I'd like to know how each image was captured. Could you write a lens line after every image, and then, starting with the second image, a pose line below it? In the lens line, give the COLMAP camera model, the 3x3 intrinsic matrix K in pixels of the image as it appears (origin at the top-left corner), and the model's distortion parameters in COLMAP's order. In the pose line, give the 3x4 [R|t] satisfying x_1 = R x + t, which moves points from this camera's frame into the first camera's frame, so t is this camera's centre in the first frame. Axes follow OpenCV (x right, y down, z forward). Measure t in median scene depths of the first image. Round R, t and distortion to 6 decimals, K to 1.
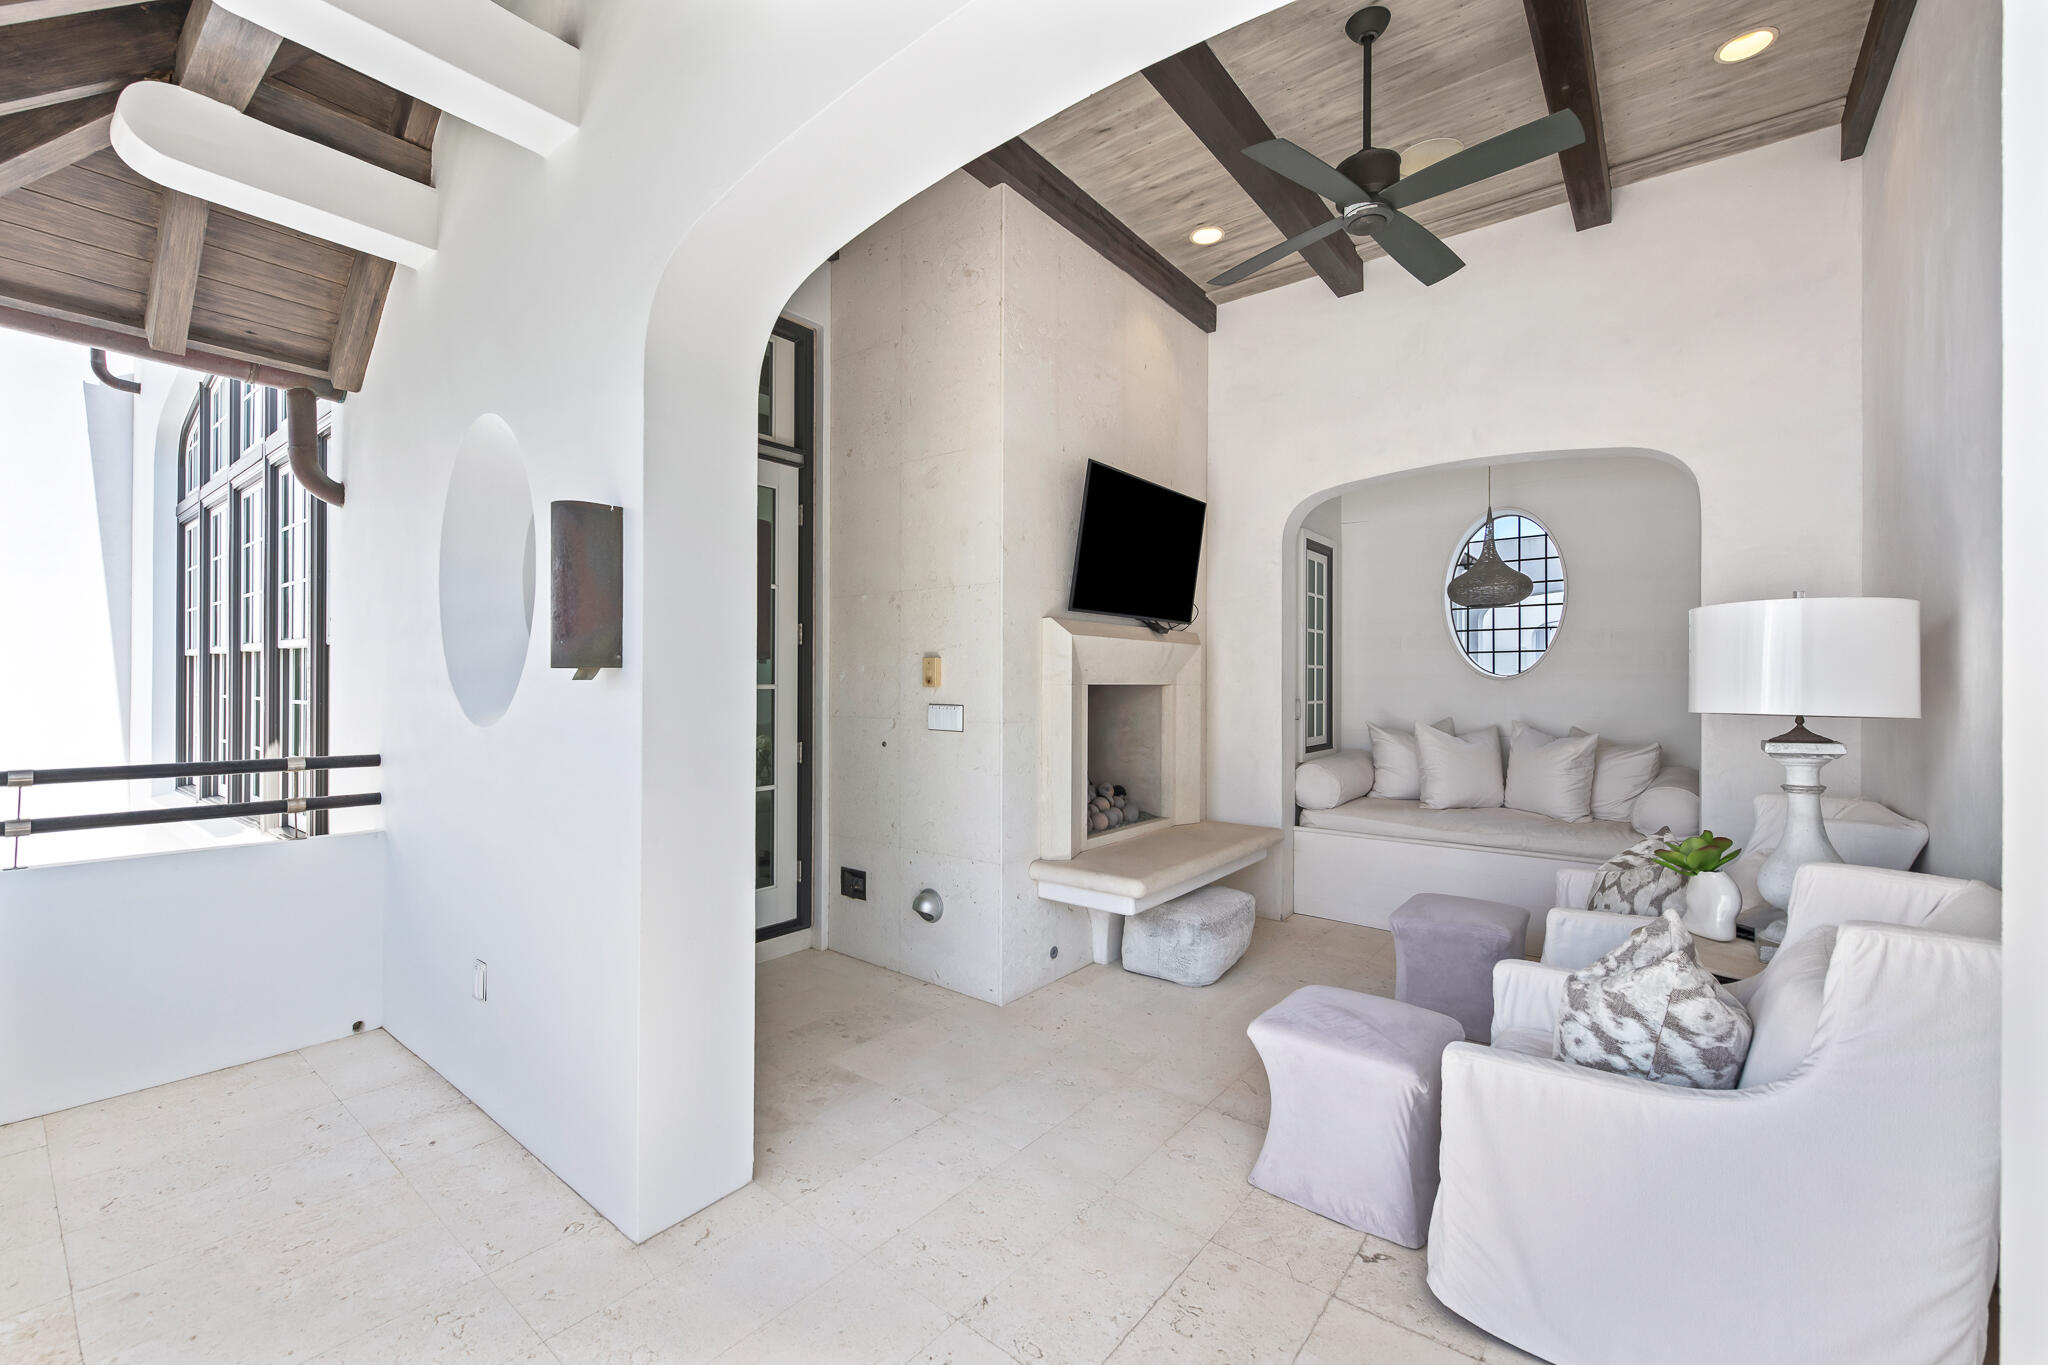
lens RADIAL K [[869.9, 0, 1021.6], [0, 869.9, 679.1], [0, 0, 1]] dist [0.001654, -0.000068]
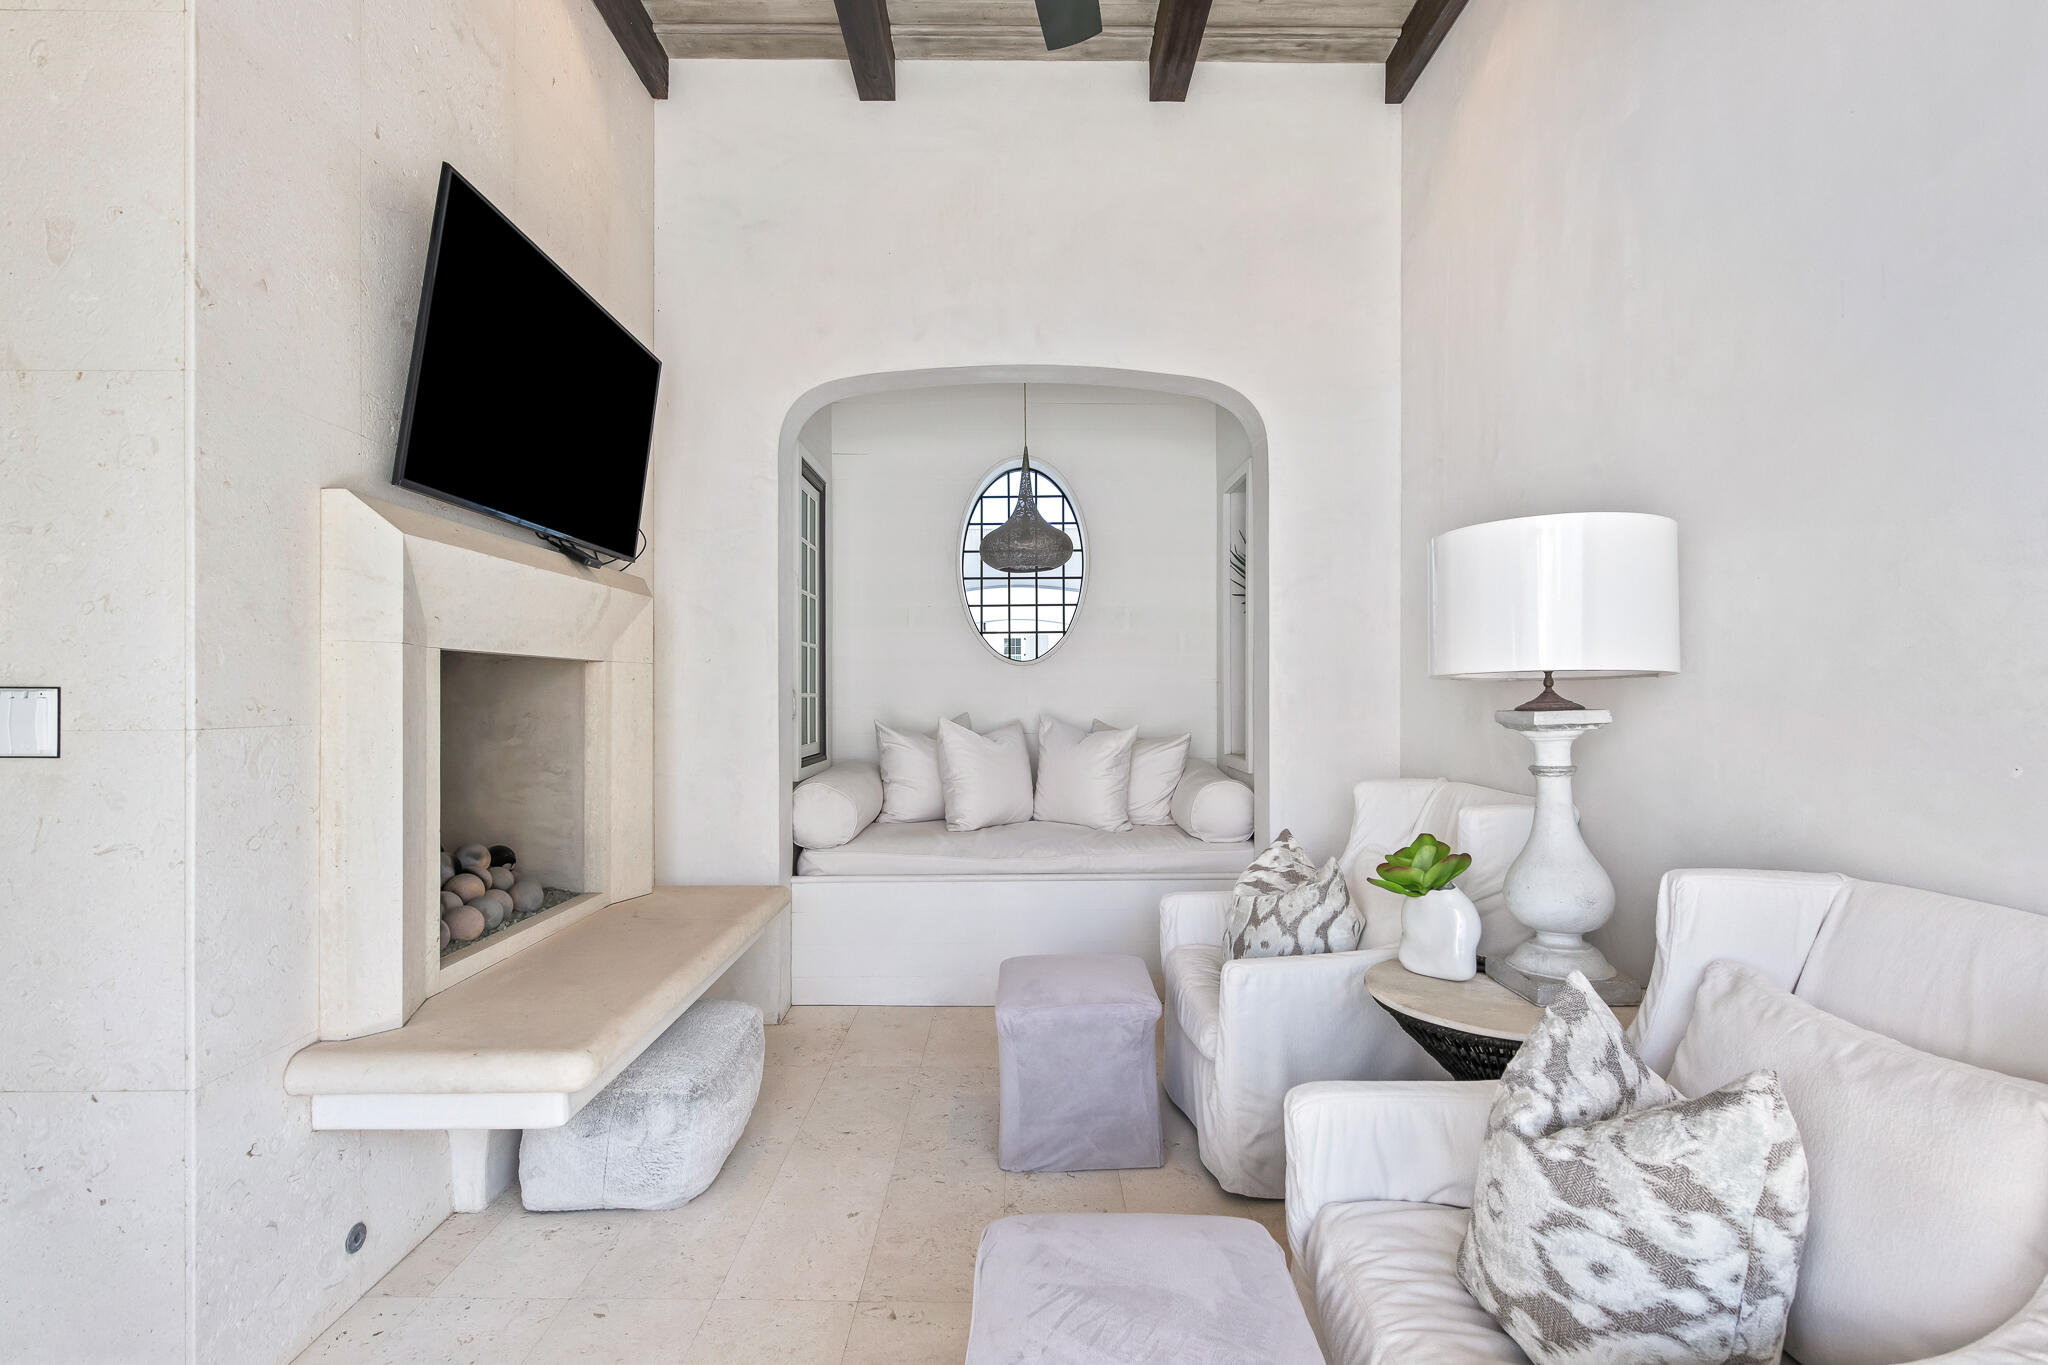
lens RADIAL K [[922.9, 0, 1023.4], [0, 922.9, 689.8], [0, 0, 1]] dist [0.003608, -0.001347]
pose [[0.781792, -0.003212, 0.623531, 0.009778], [0.006322, 0.999976, -0.002776, 0.034040], [-0.623507, 0.006112, 0.781794, 0.411790]]
